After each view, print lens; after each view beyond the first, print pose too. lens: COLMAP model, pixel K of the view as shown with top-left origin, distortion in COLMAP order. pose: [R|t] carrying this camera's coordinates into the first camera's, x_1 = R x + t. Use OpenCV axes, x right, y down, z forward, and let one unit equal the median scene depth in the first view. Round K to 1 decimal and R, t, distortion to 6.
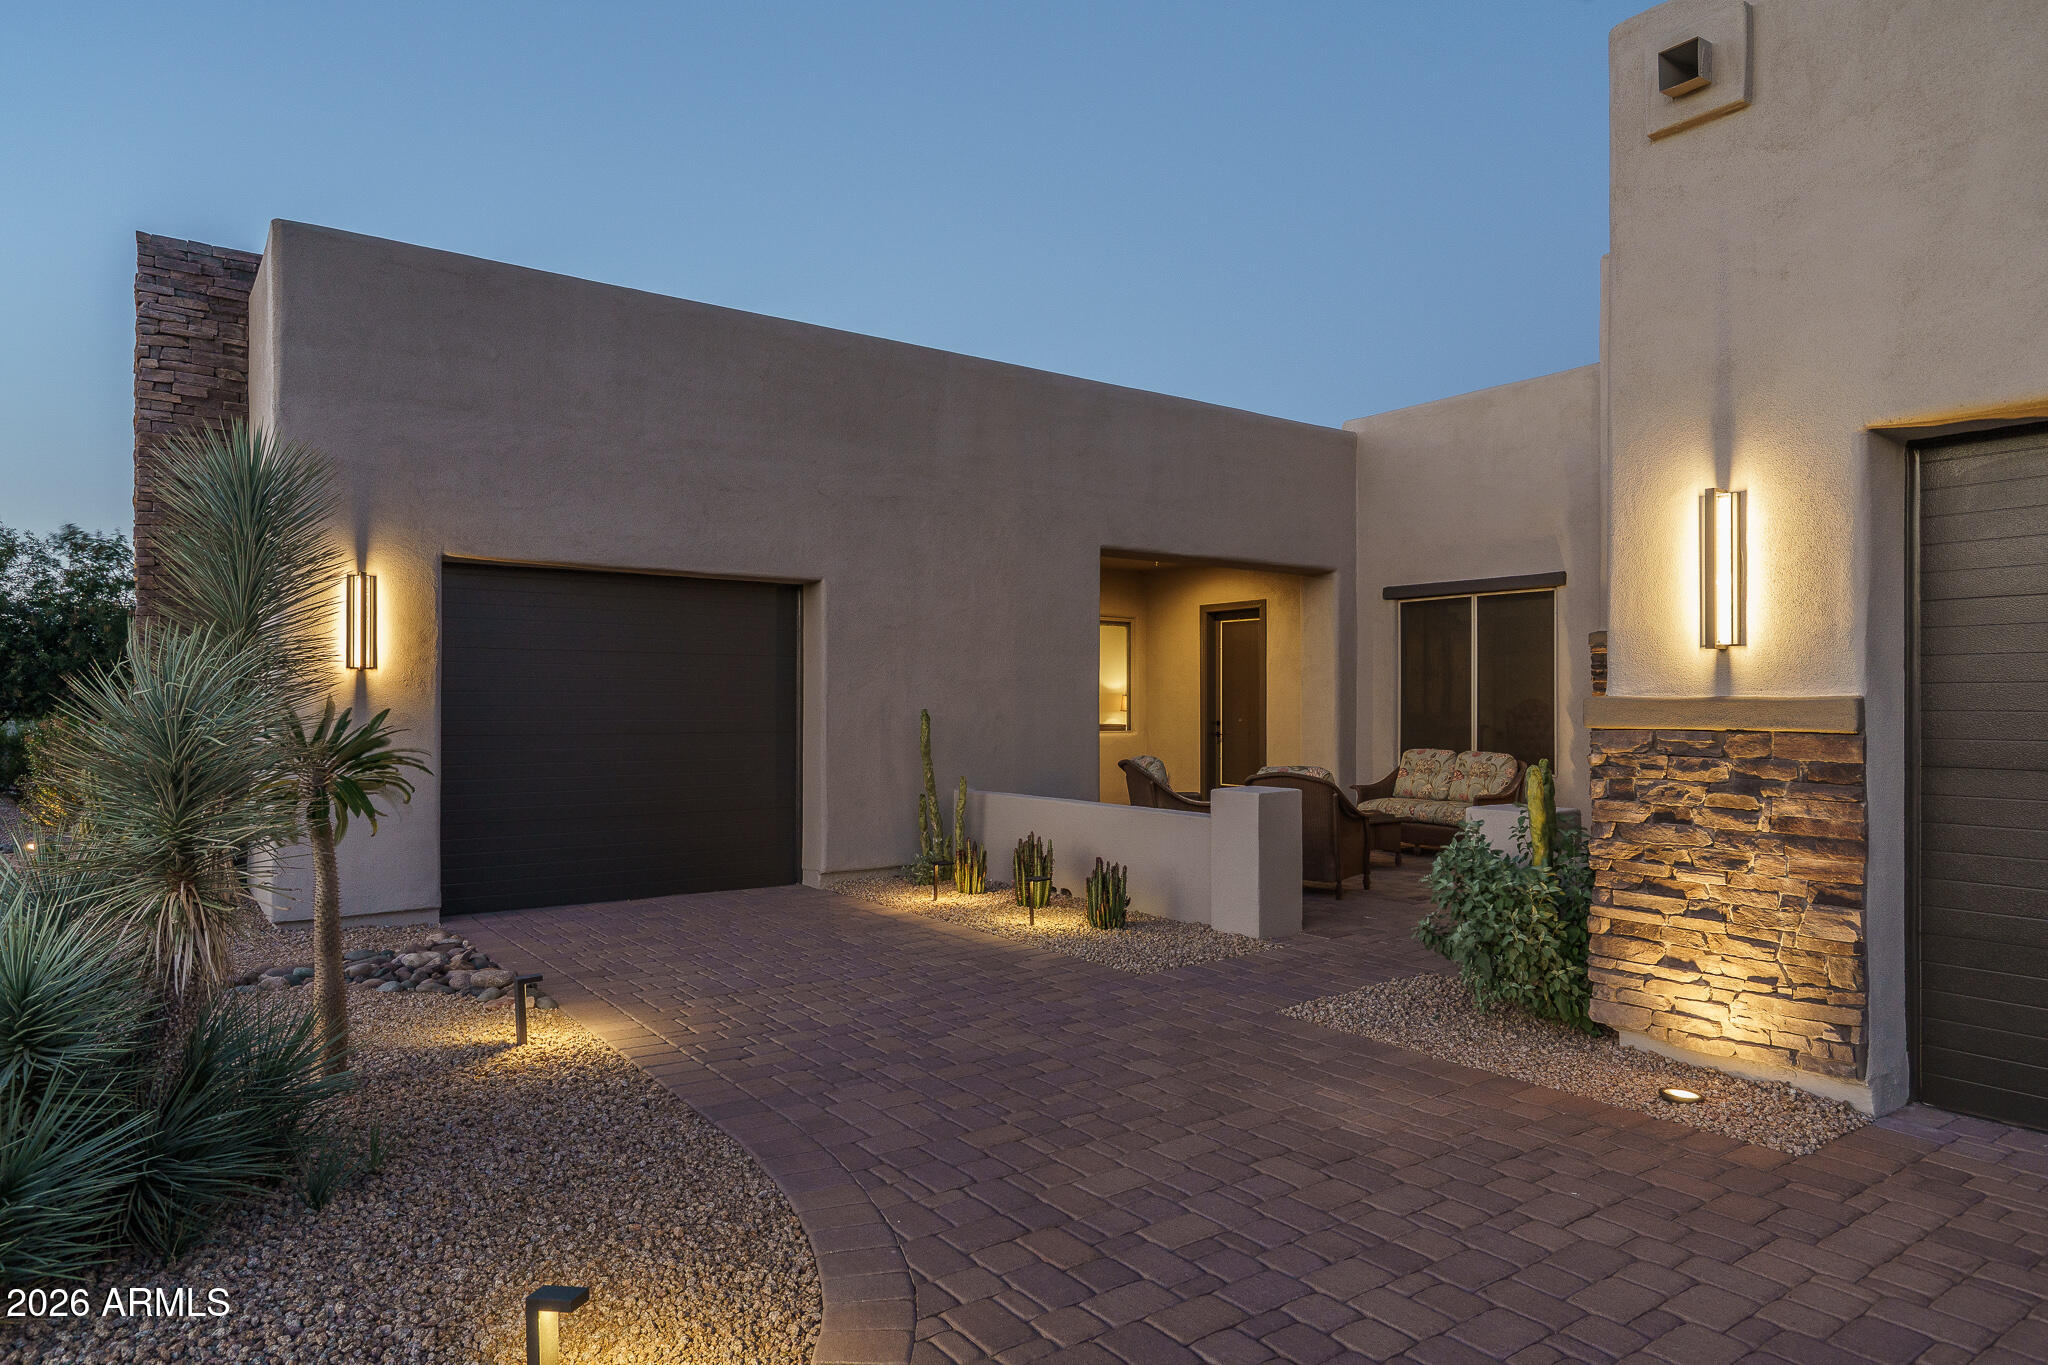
lens RADIAL K [[1212.3, 0, 1013.5], [0, 1212.3, 688.6], [0, 0, 1]] dist [-0.004106, -0.001841]
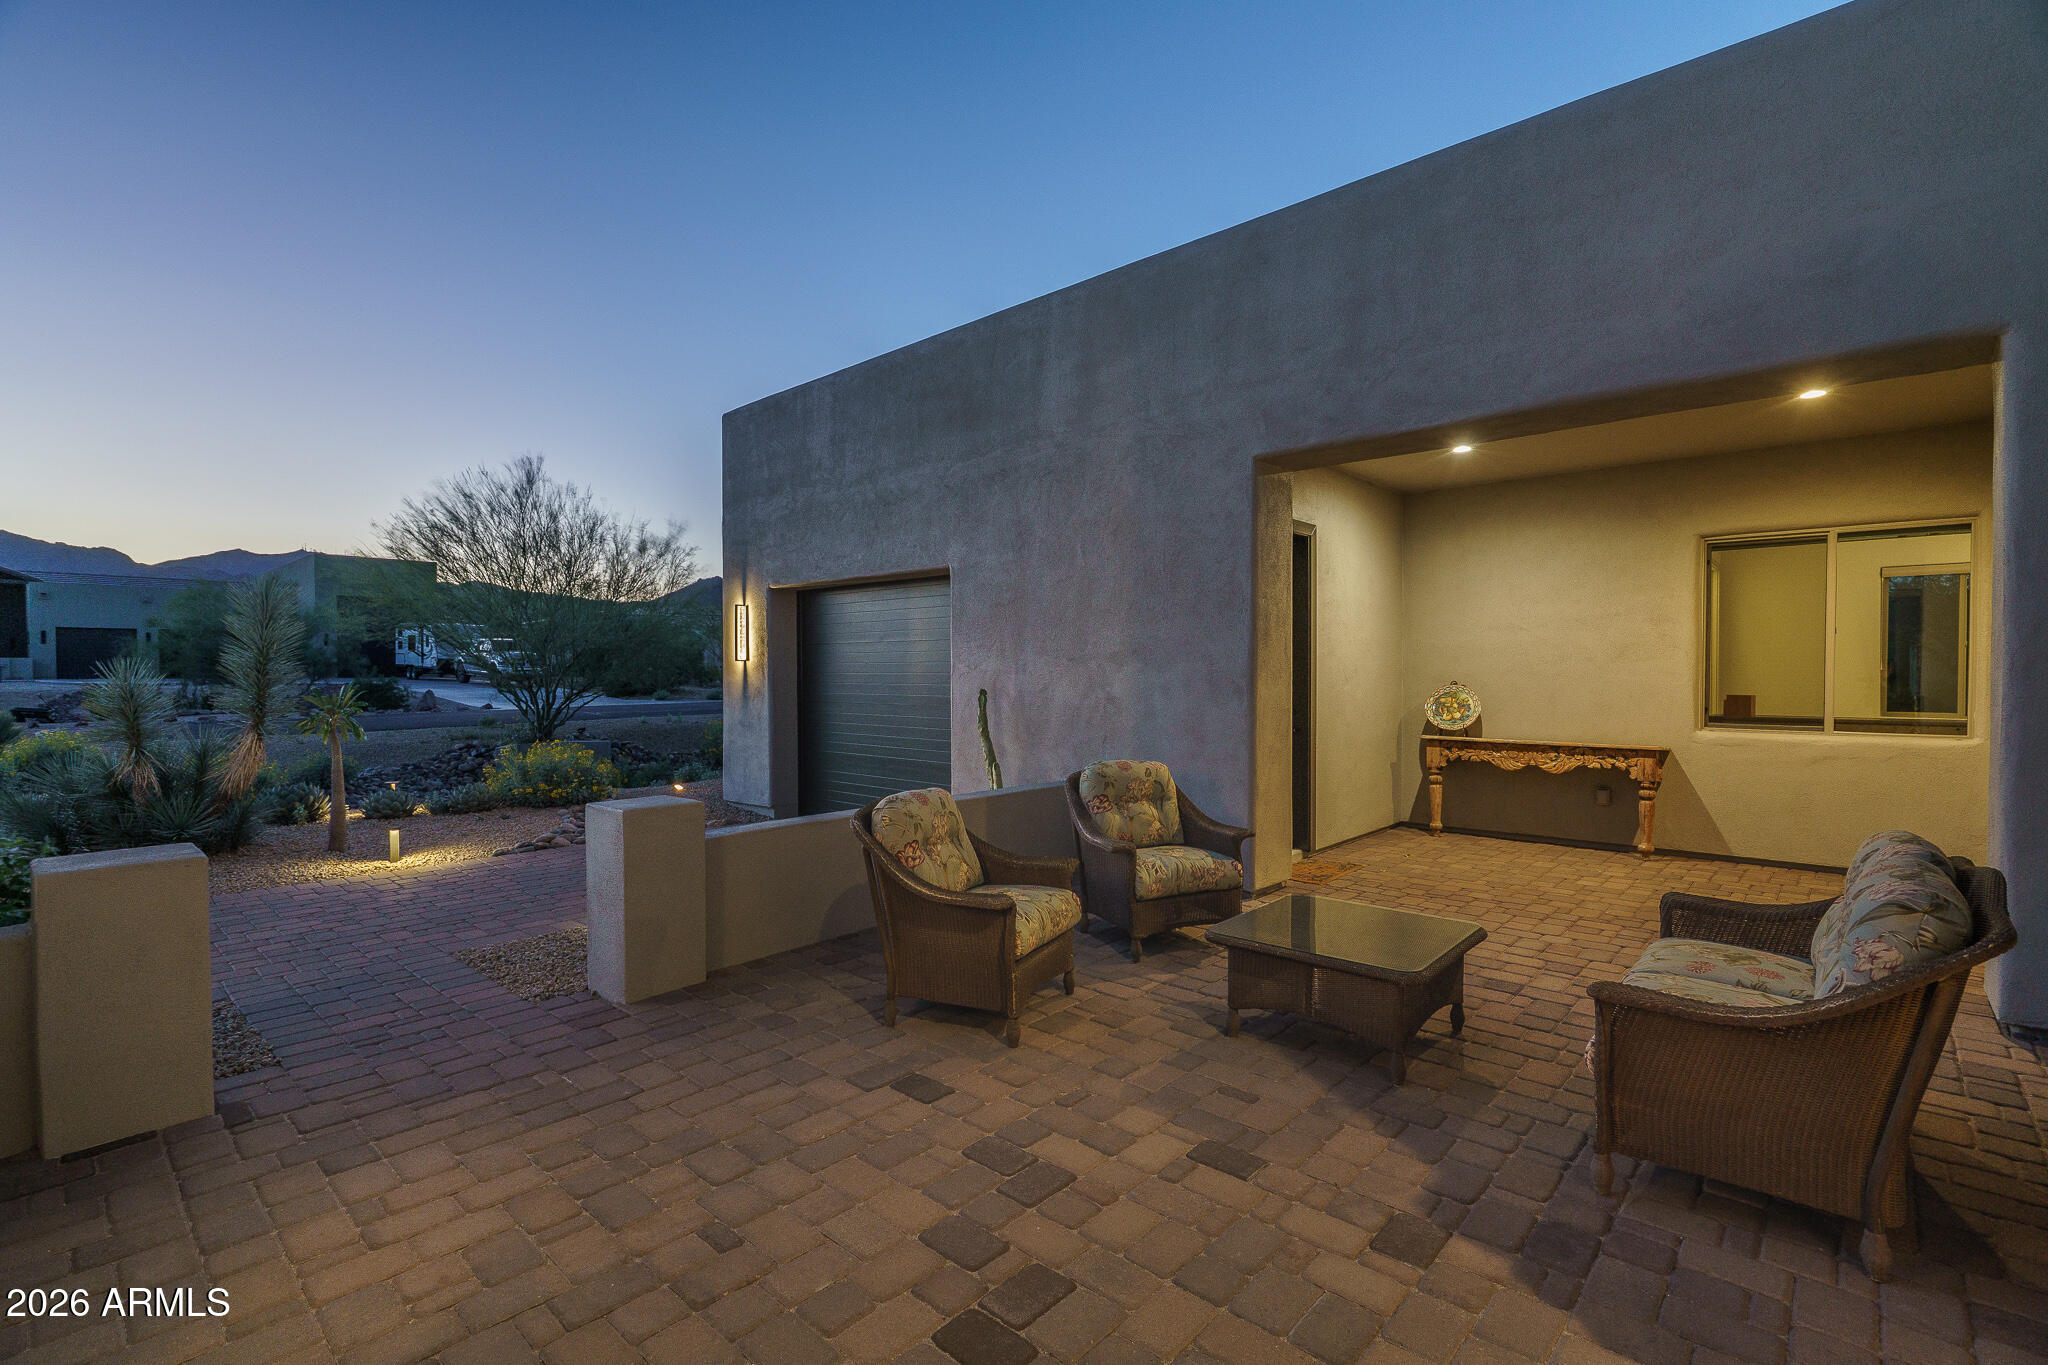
lens RADIAL K [[921.7, 0, 1026.0], [0, 921.7, 692.2], [0, 0, 1]] dist [-0.000190, 0.000778]
pose [[0.210946, 0.018859, -0.977316, 0.686394], [0.012892, 0.999673, 0.022073, 0.004199], [0.977413, -0.017256, 0.210634, 0.927699]]
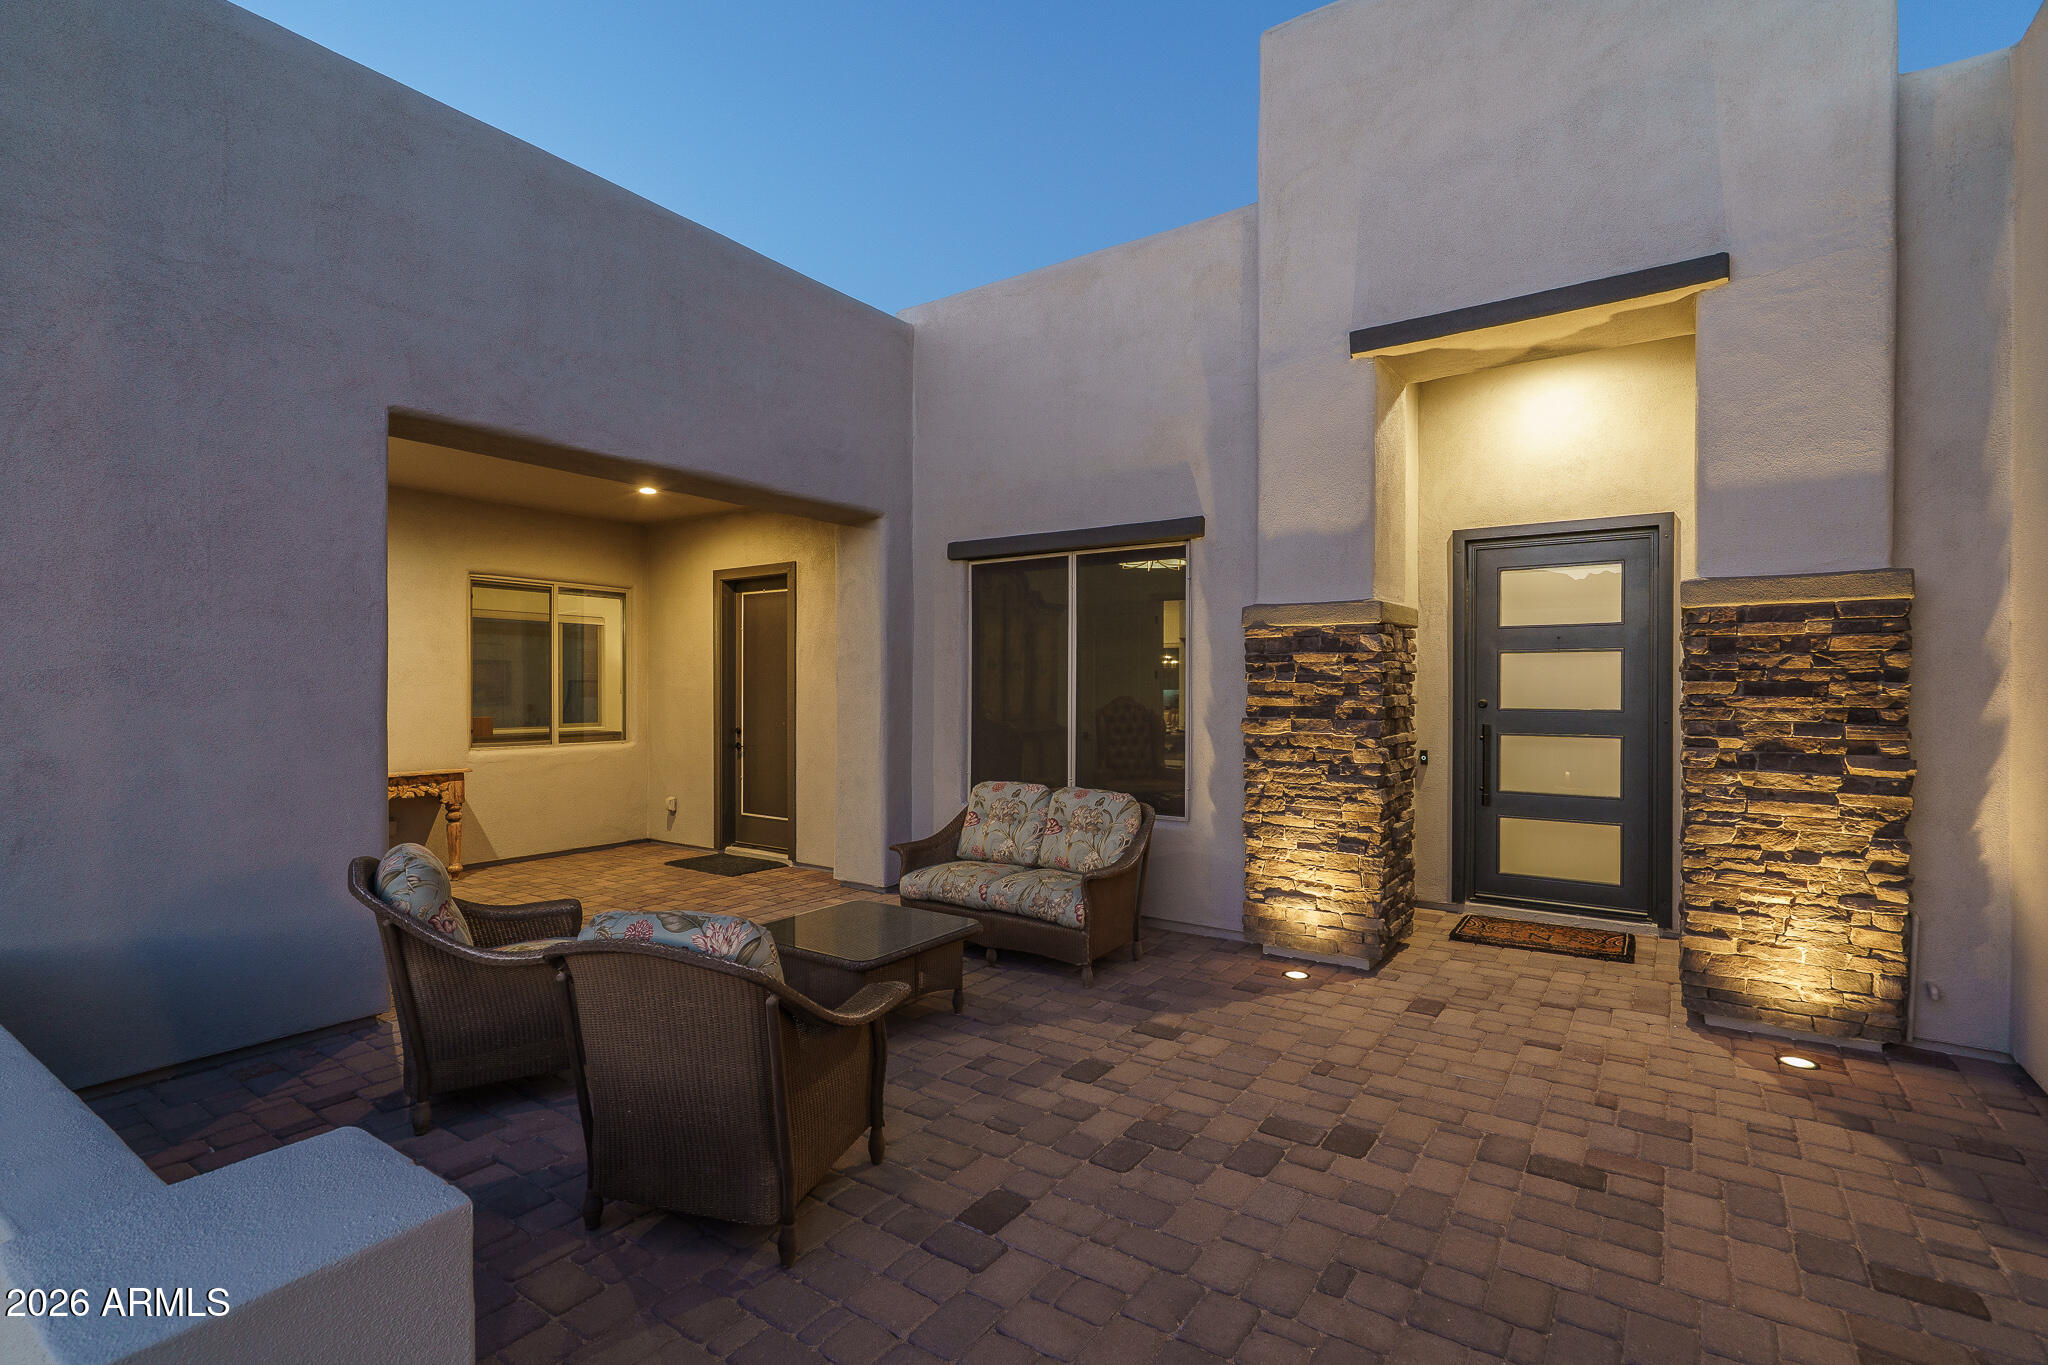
lens RADIAL K [[952.2, 0, 1008.3], [0, 952.2, 687.8], [0, 0, 1]] dist [0.002397, 0.000788]
pose [[0.945411, -0.000965, 0.325879, 0.224406], [-0.003409, 0.999912, 0.012850, -0.009774], [-0.325863, -0.013260, 0.945324, 0.662057]]
